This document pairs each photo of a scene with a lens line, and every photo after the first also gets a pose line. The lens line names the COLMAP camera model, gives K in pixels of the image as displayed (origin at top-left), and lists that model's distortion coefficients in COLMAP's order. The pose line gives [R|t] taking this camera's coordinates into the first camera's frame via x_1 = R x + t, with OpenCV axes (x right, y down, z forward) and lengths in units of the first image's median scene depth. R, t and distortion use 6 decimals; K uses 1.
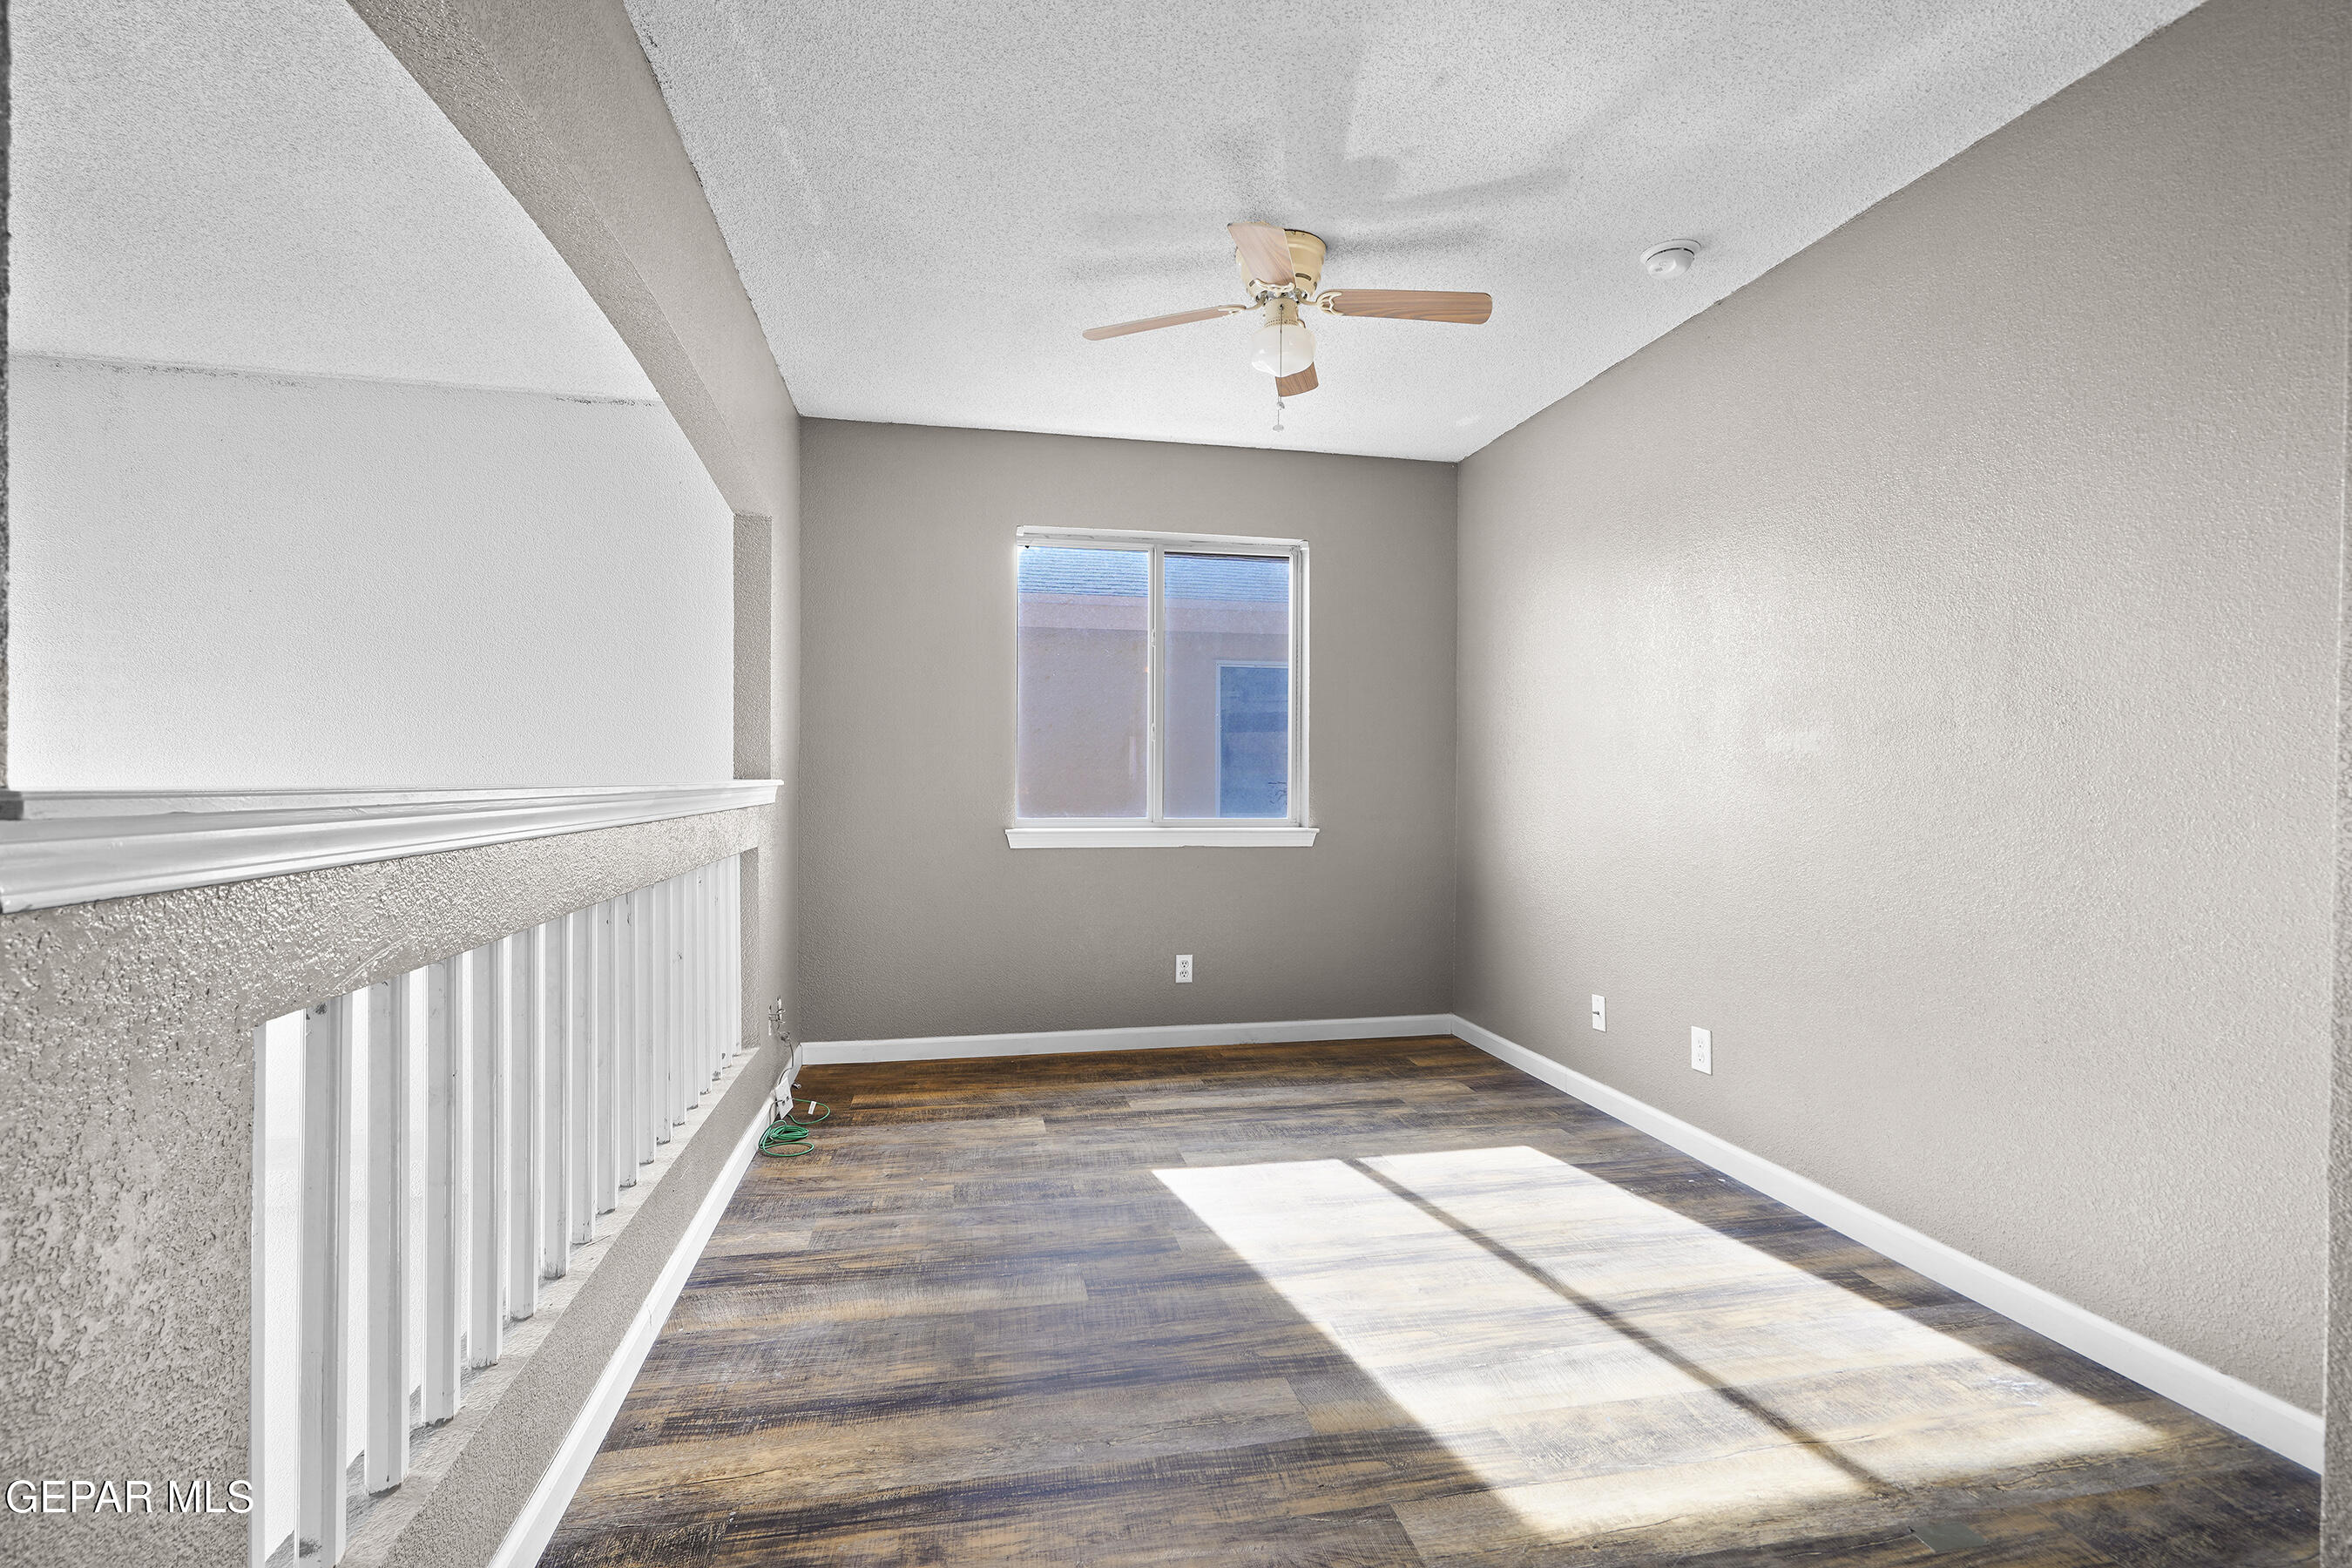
lens RADIAL K [[1081.6, 0, 1173.1], [0, 1081.6, 778.1], [0, 0, 1]] dist [-0.004119, 0.001549]
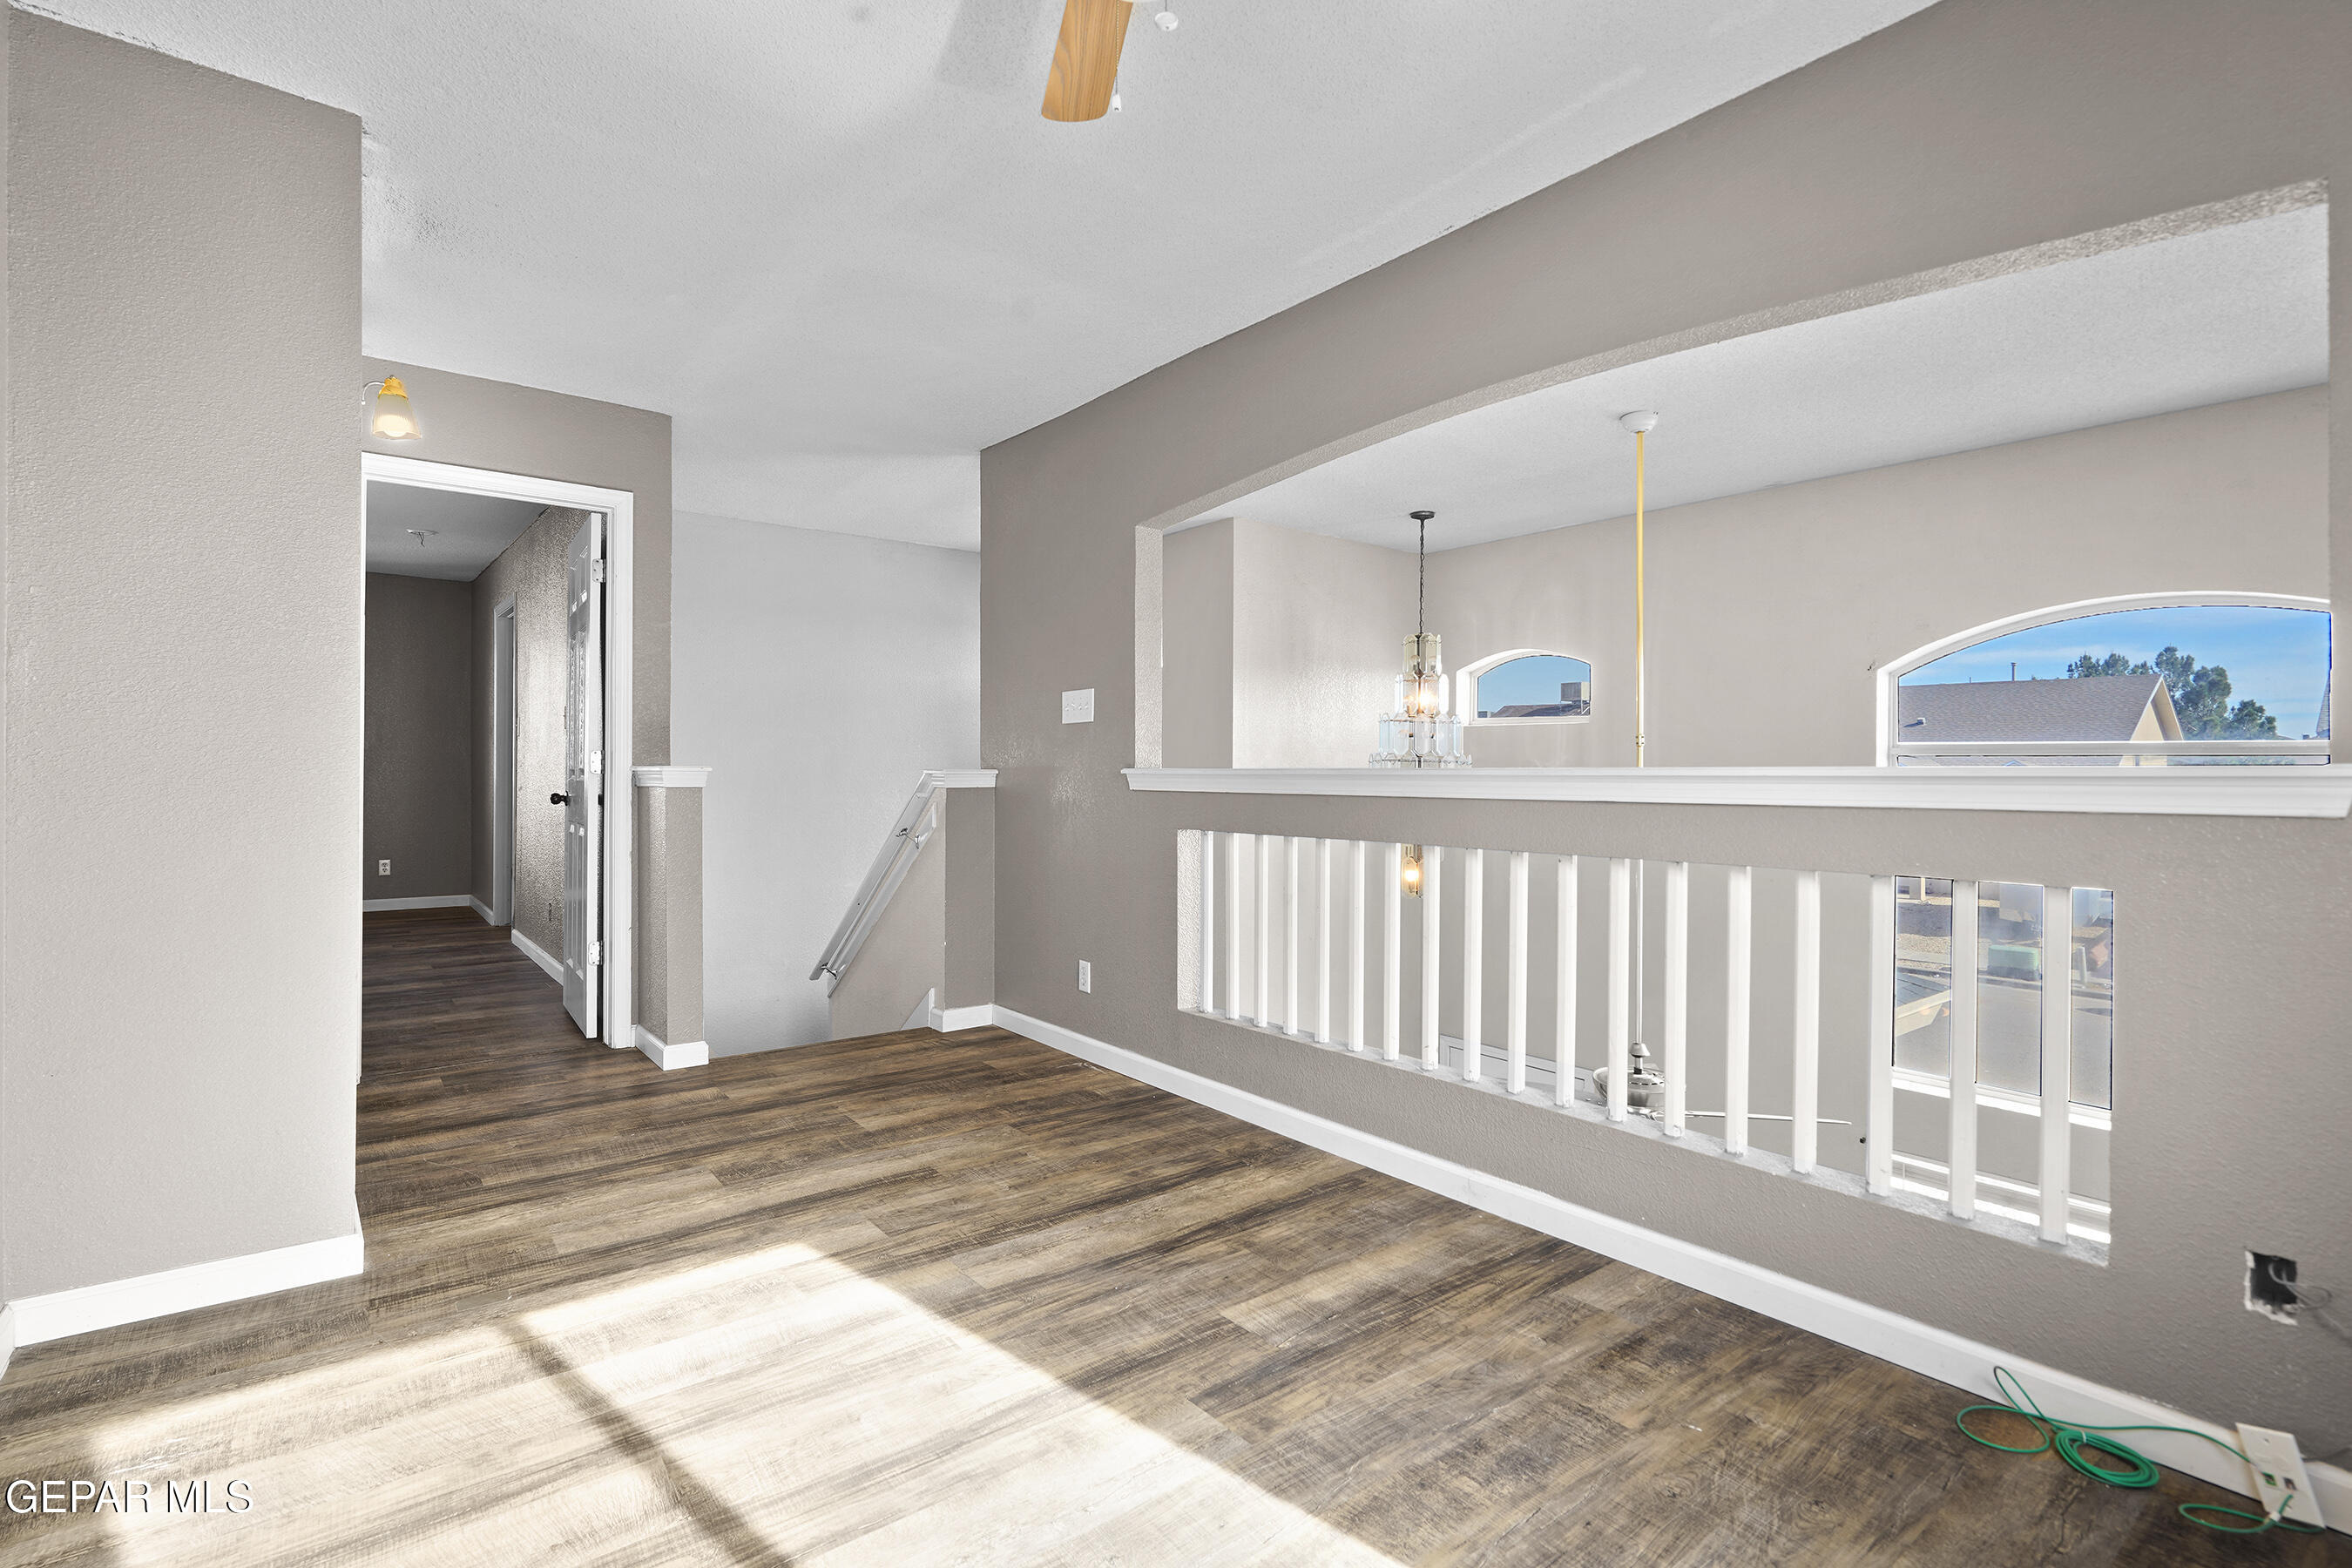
lens RADIAL K [[1081.6, 0, 1173.0], [0, 1081.6, 773.8], [0, 0, 1]] dist [-0.004119, 0.001549]
pose [[-0.887127, -0.000620, -0.461525, 0.406149], [-0.003792, 0.999975, 0.005945, 0.005058], [0.461509, 0.007024, -0.887108, 1.871432]]
